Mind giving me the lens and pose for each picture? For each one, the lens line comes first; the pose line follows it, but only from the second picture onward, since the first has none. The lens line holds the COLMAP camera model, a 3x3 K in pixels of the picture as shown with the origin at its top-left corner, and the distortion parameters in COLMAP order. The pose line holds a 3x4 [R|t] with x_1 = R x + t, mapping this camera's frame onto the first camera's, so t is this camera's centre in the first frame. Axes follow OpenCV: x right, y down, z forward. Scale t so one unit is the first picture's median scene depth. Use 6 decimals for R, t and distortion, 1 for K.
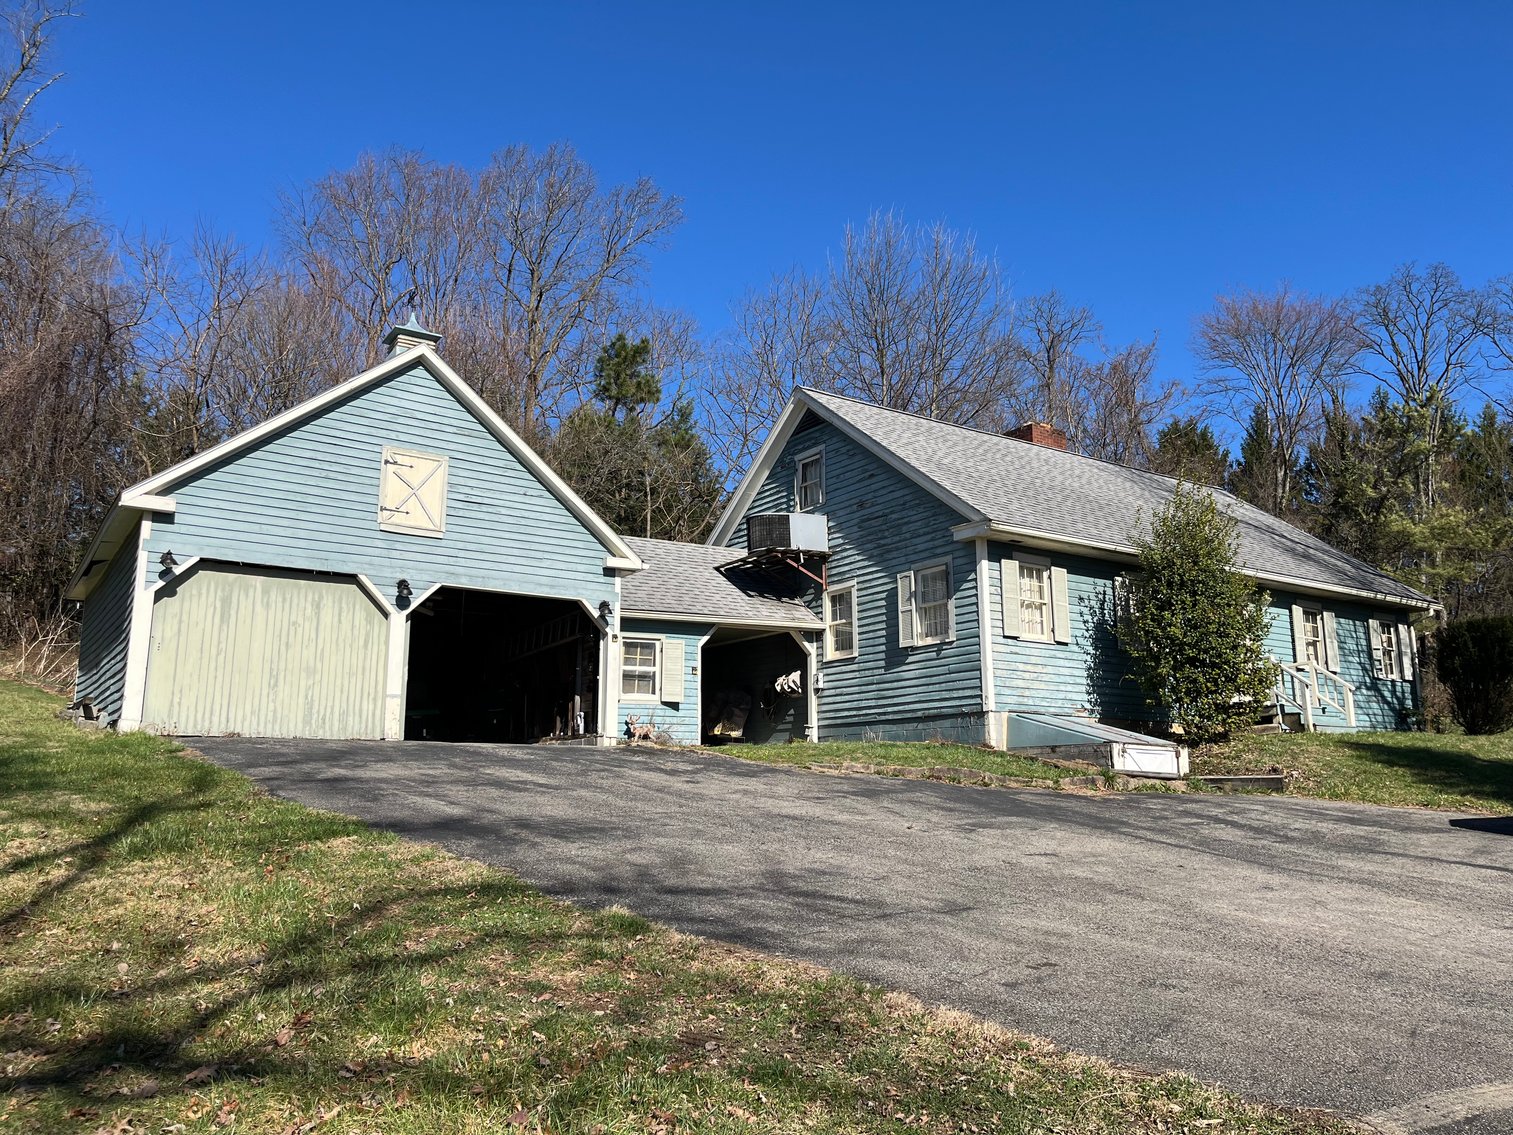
lens RADIAL K [[1156.8, 0, 752.1], [0, 1156.8, 561.9], [0, 0, 1]] dist [0.097186, -0.125508]
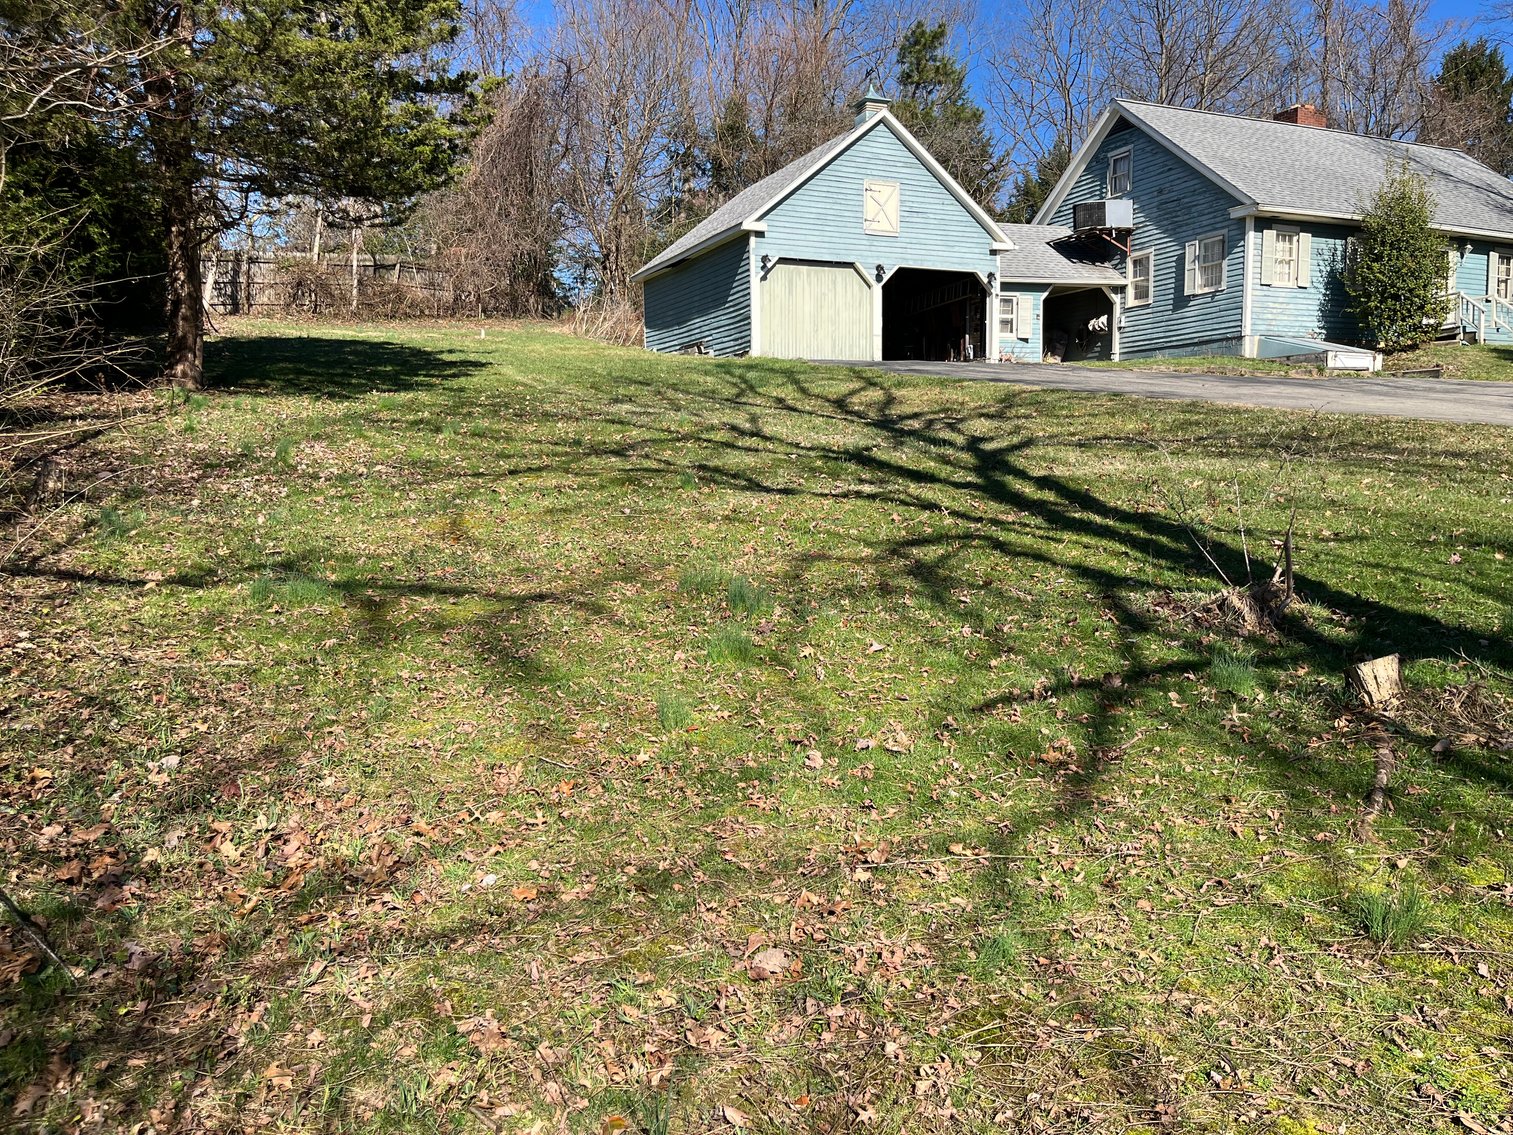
lens RADIAL K [[1152.5, 0, 753.9], [0, 1152.5, 572.2], [0, 0, 1]] dist [0.077564, -0.104882]
pose [[0.983176, 0.009616, -0.182409, -0.135359], [0.044281, 0.956279, 0.289084, -0.041271], [0.177214, -0.292298, 0.939764, -0.583929]]
